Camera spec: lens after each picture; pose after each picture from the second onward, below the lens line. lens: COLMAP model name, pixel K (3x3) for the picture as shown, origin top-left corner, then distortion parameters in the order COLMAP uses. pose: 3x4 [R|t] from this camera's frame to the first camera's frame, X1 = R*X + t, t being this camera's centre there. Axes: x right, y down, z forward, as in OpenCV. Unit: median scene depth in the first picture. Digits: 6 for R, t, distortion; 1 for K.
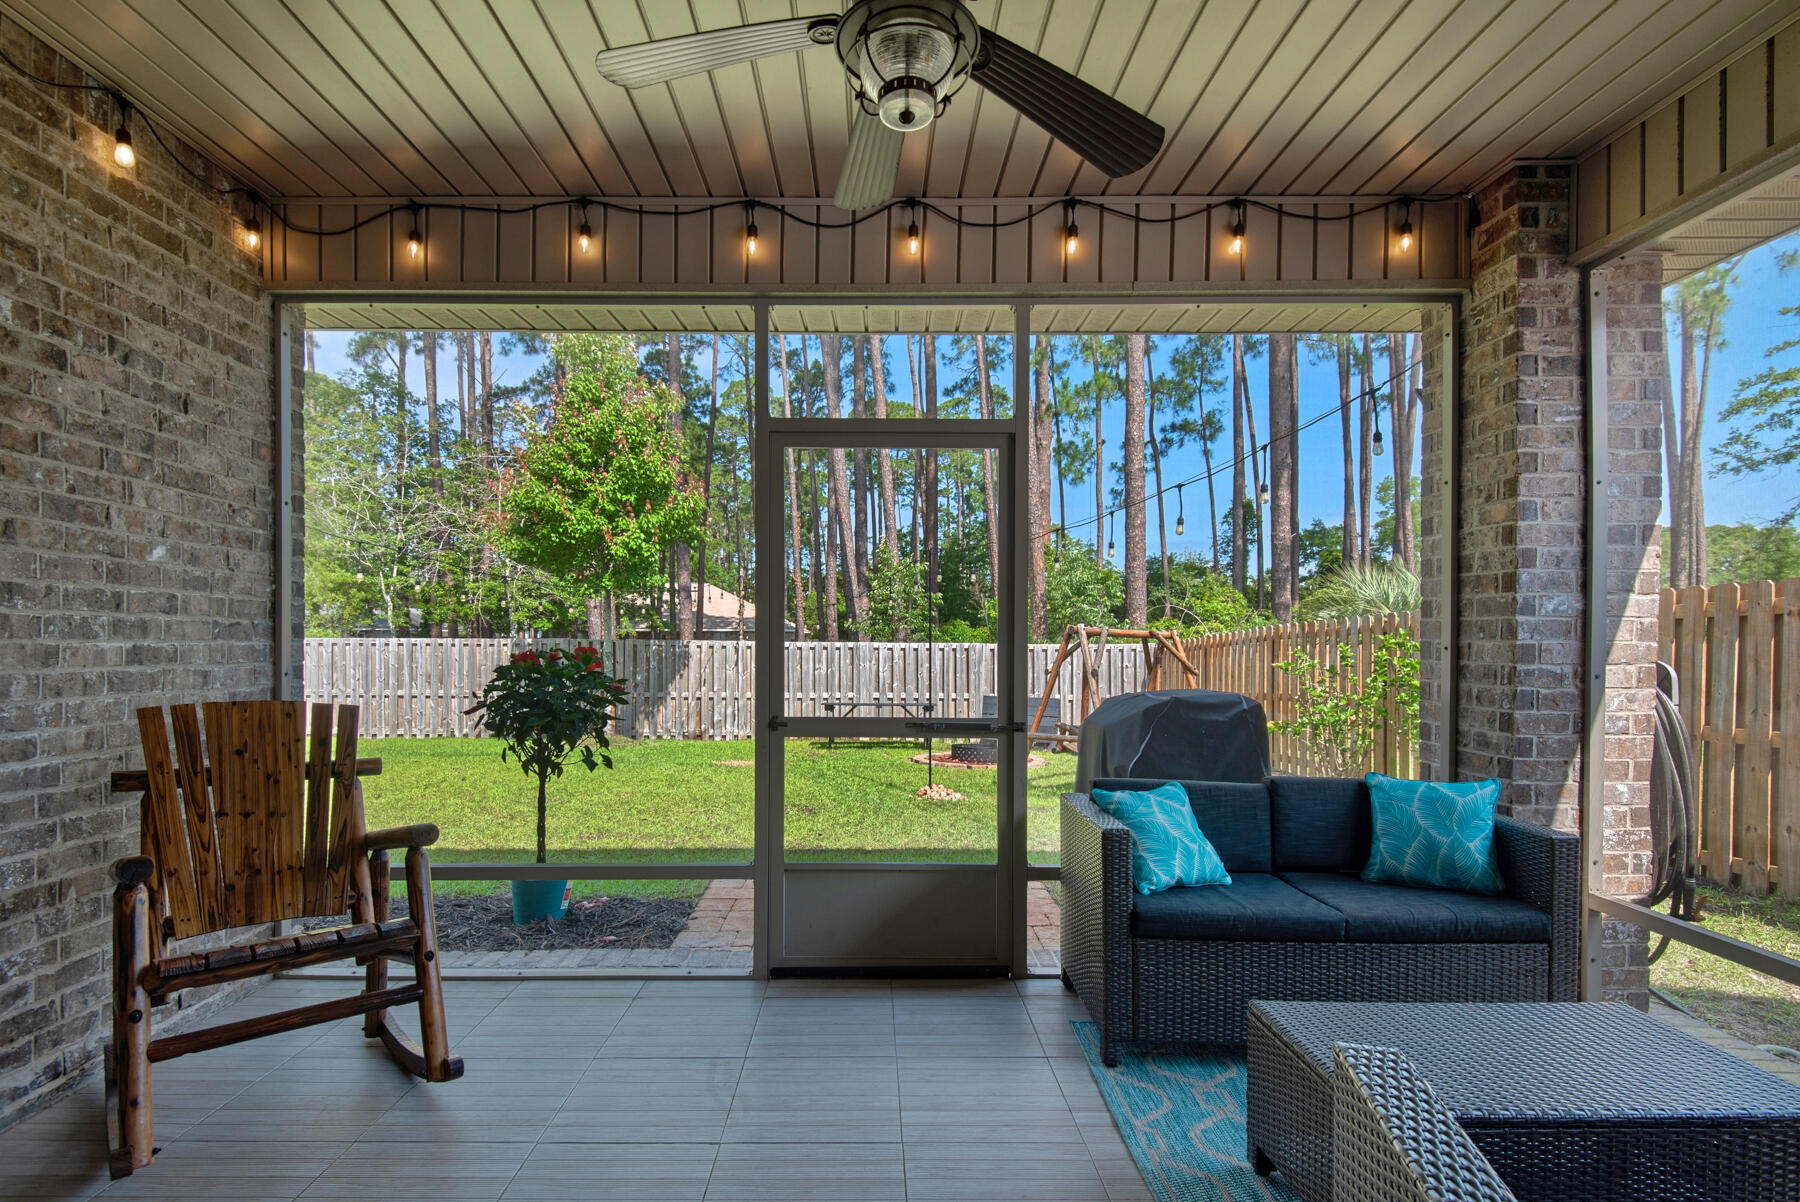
lens RADIAL K [[867.9, 0, 880.5], [0, 867.9, 644.5], [0, 0, 1]] dist [0.003238, 0.000296]
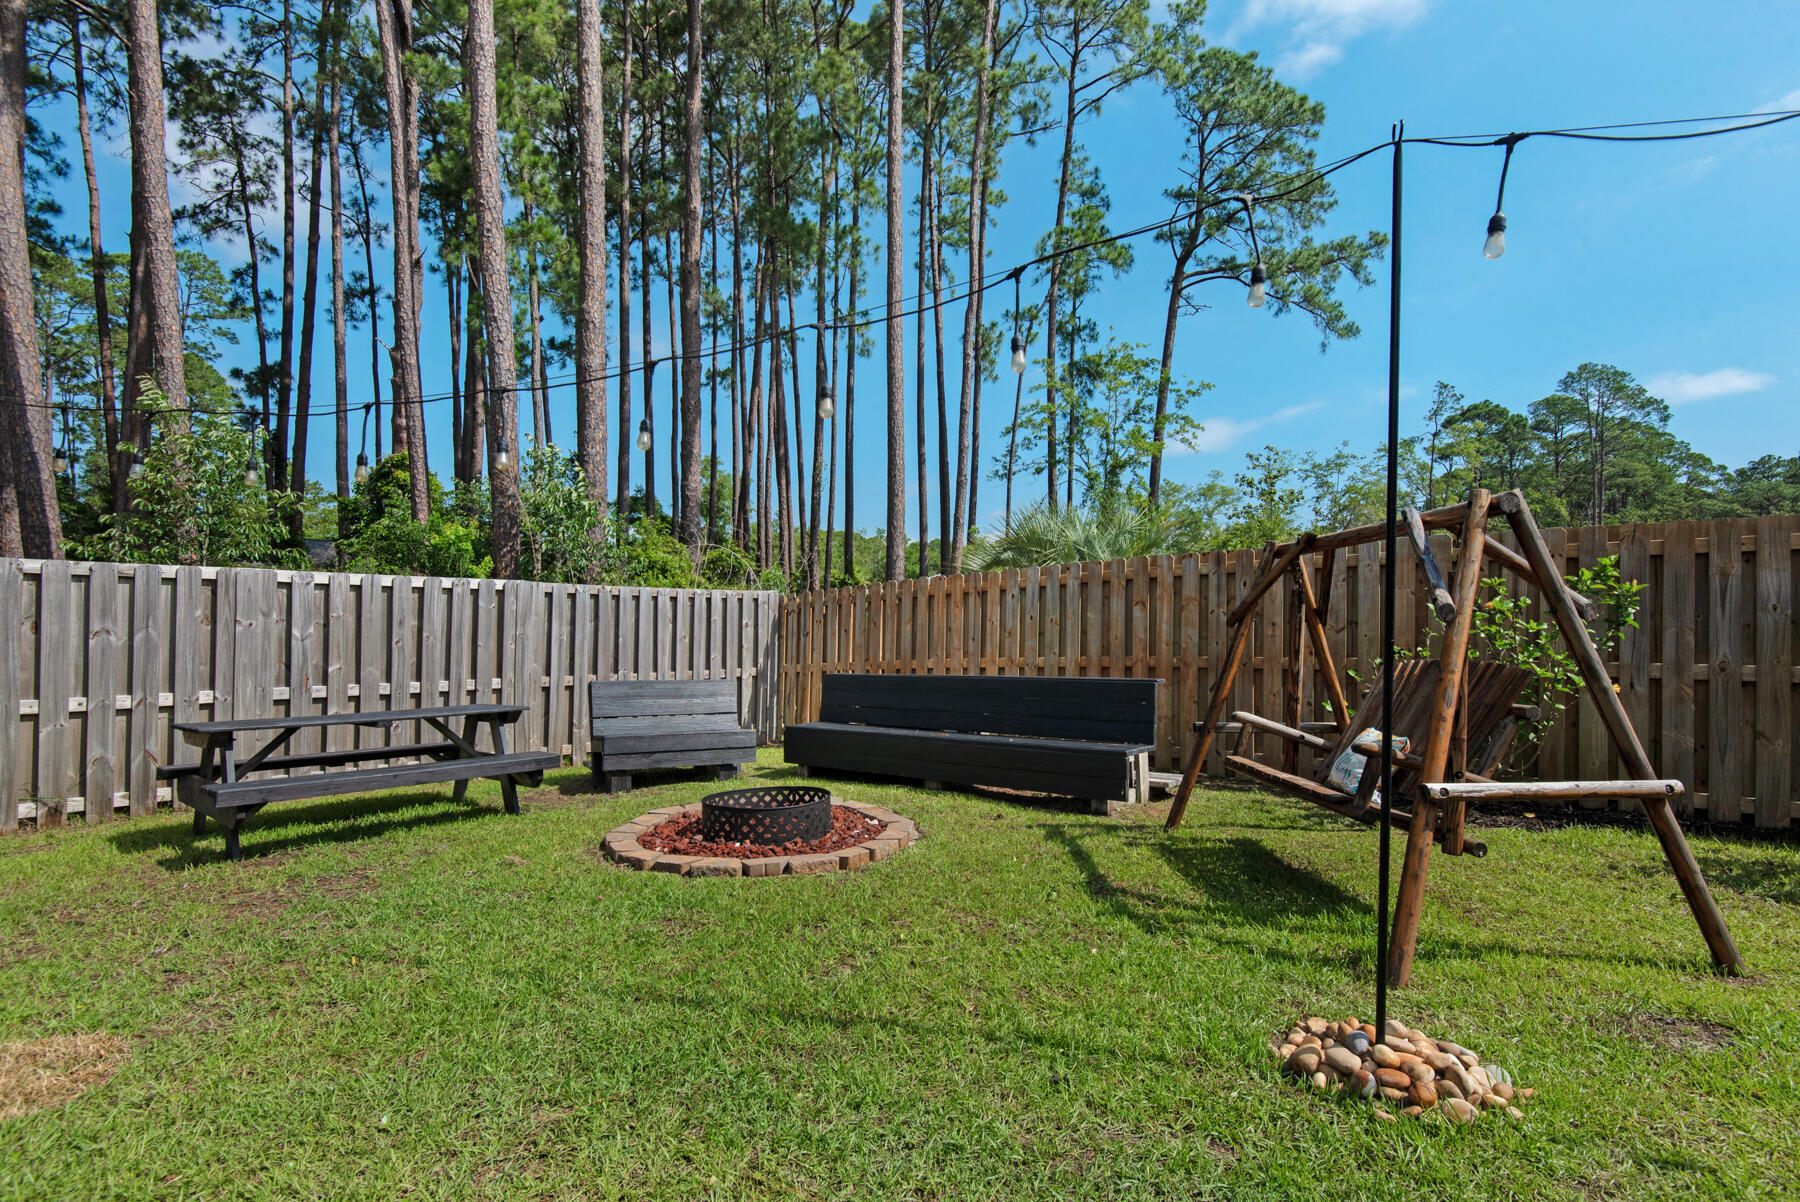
lens RADIAL K [[849.5, 0, 891.5], [0, 849.5, 602.2], [0, 0, 1]] dist [0.003327, 0.001518]
pose [[0.658141, 0.019808, 0.752634, -0.583031], [-0.010492, 0.999798, -0.017138, 0.080233], [-0.752821, 0.003382, 0.658216, 2.314303]]
